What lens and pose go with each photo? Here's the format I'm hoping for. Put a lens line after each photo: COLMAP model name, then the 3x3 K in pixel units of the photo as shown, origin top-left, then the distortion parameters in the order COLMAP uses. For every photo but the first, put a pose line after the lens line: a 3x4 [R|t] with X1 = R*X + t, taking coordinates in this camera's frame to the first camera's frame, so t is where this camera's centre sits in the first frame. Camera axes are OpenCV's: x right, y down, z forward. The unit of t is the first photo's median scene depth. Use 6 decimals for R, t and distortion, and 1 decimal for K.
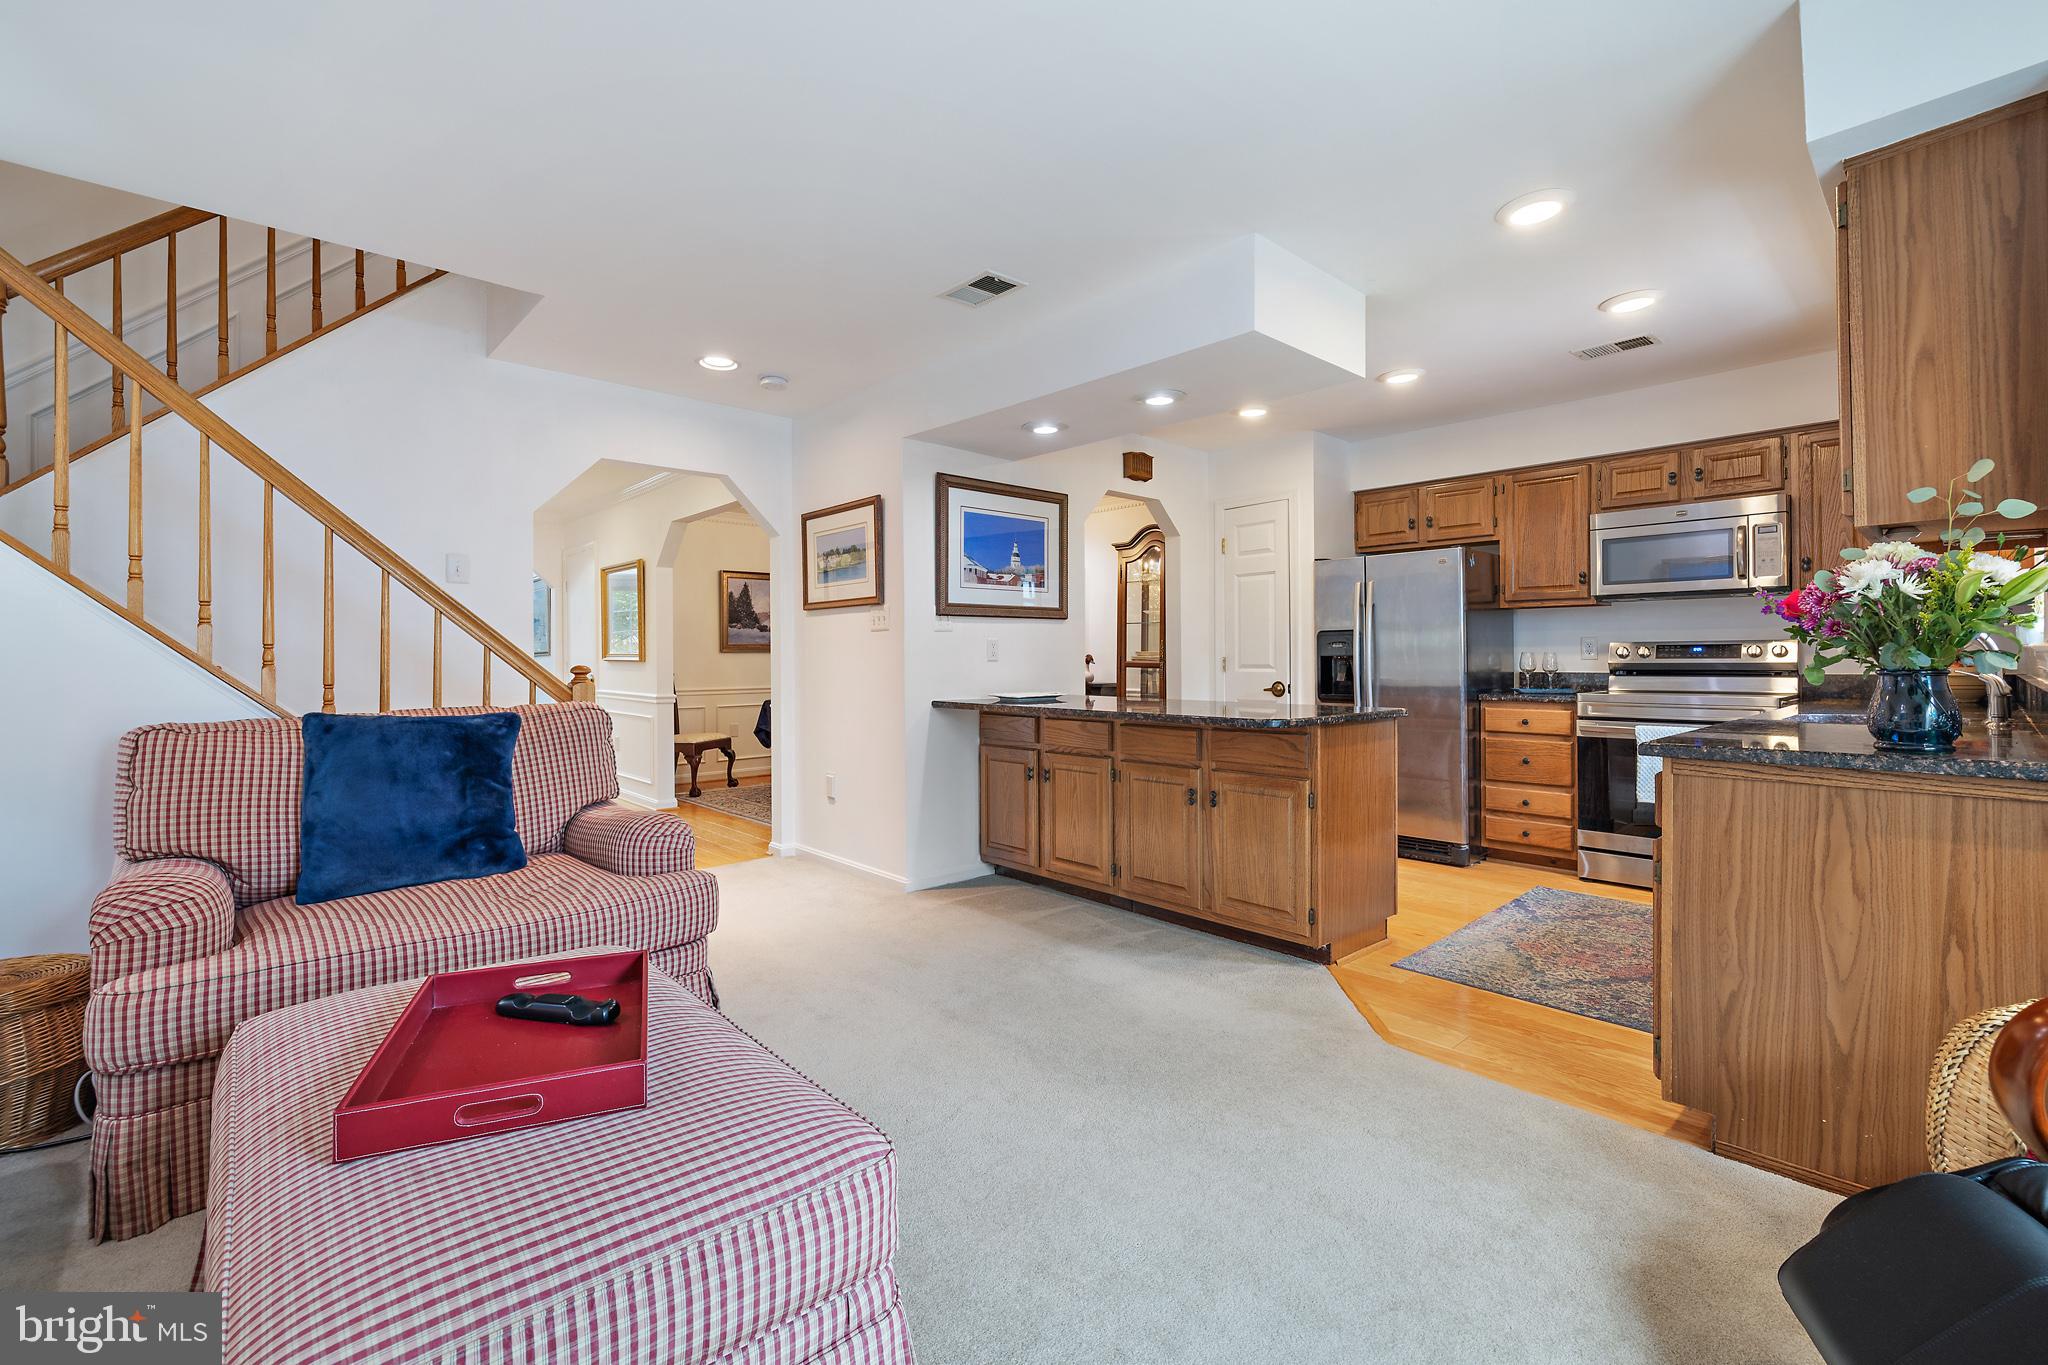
lens RADIAL K [[877.5, 0, 1024.2], [0, 877.5, 667.1], [0, 0, 1]] dist [-0.000363, -0.000204]
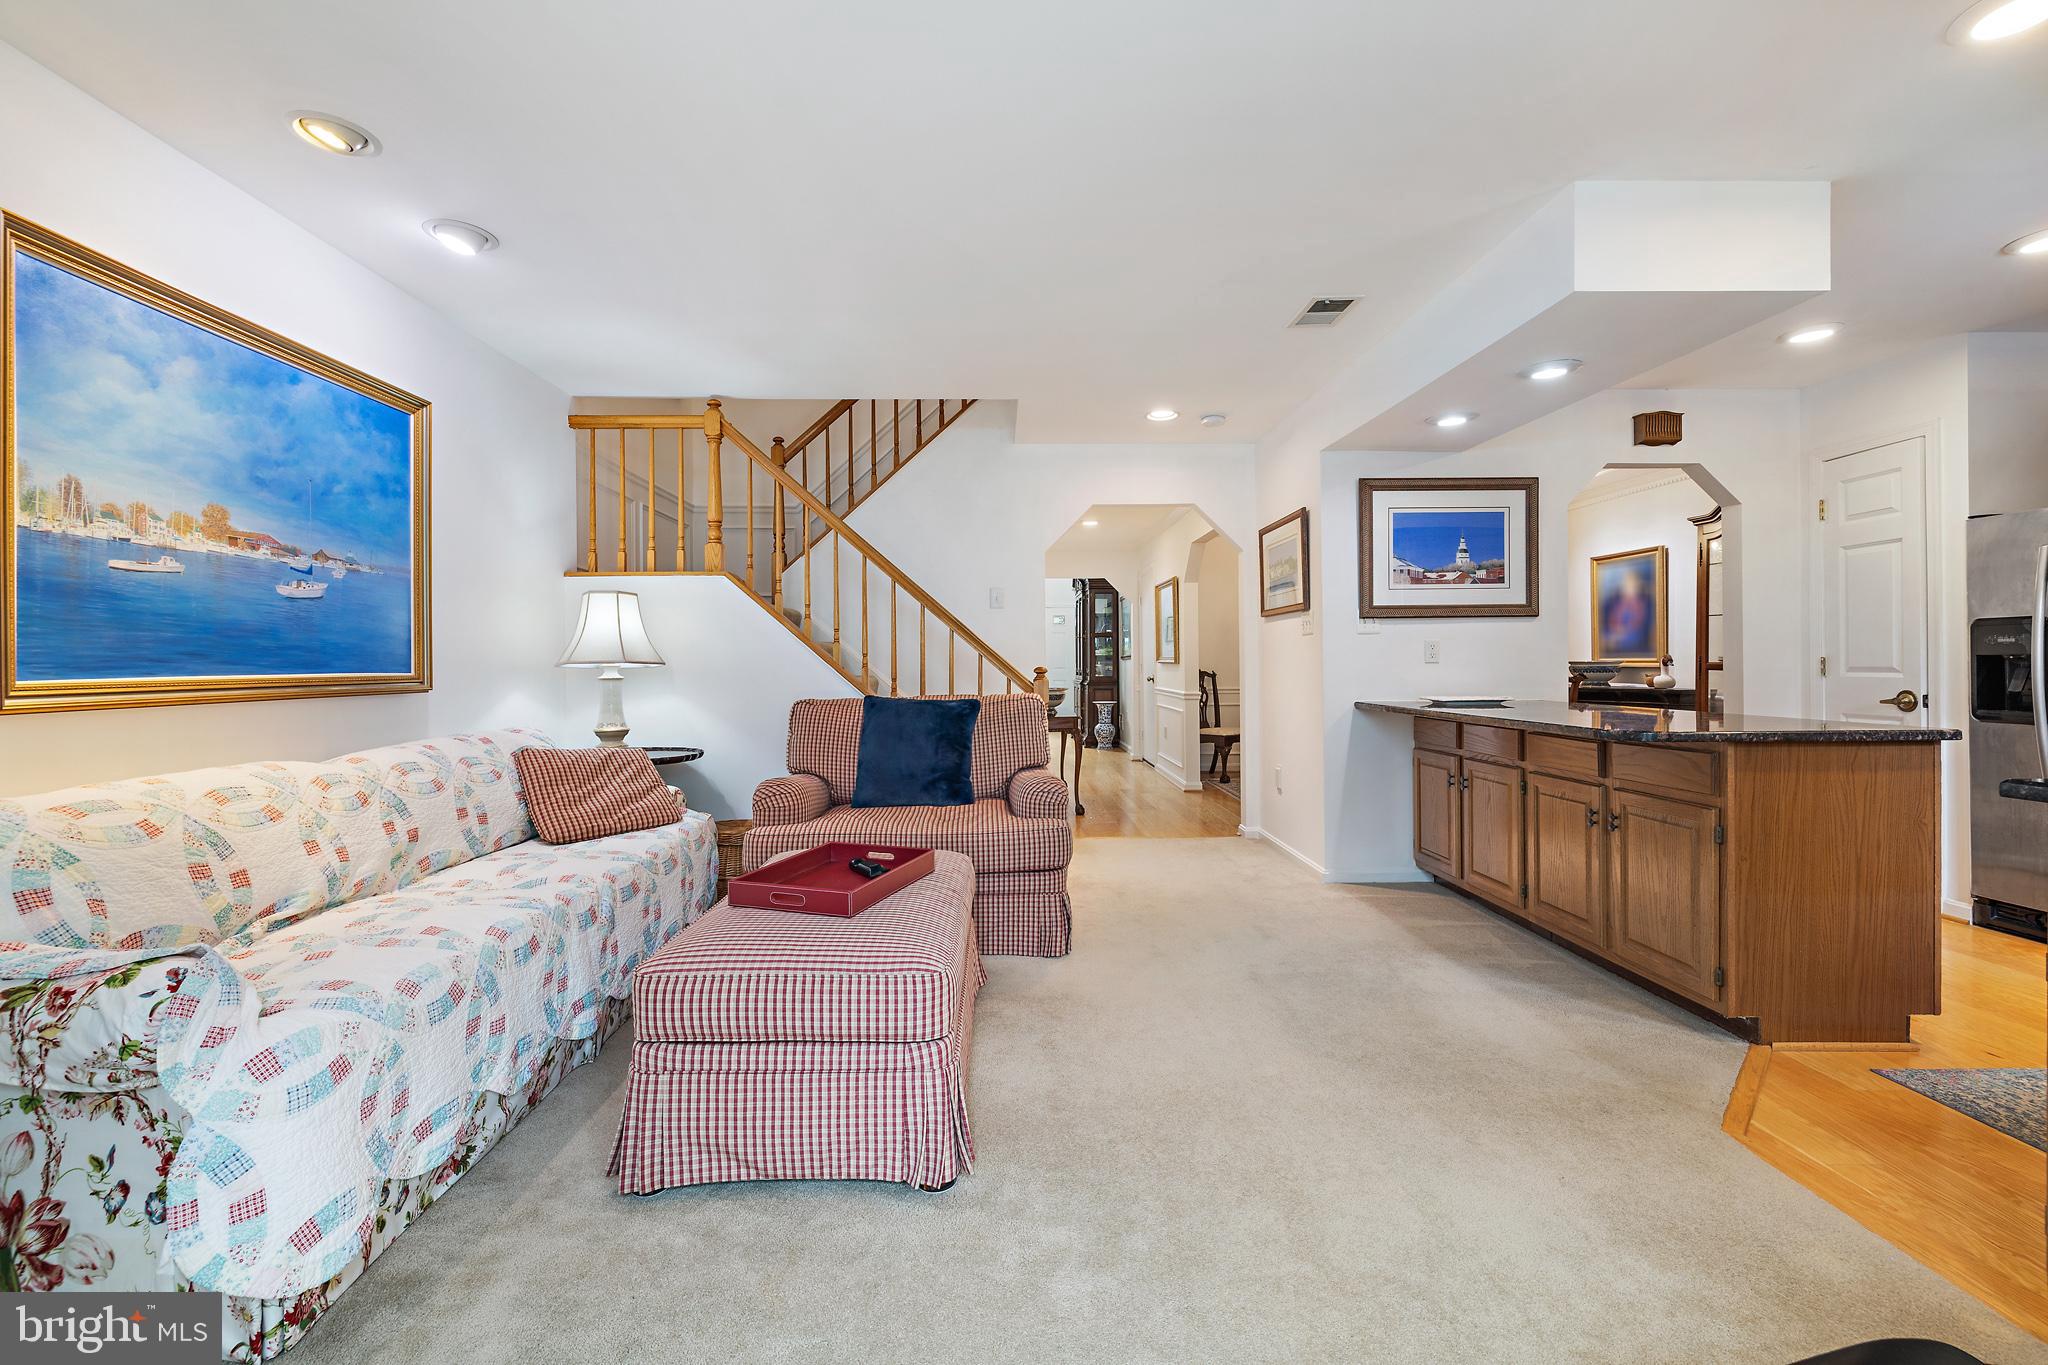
lens RADIAL K [[868.7, 0, 1024.0], [0, 868.7, 682.5], [0, 0, 1]] dist [0.000510, 0.000054]
pose [[0.752297, 0.013286, -0.658690, 0.286973], [-0.003039, 0.999856, 0.016697, -0.000042], [0.658817, -0.010559, 0.752229, -0.021970]]
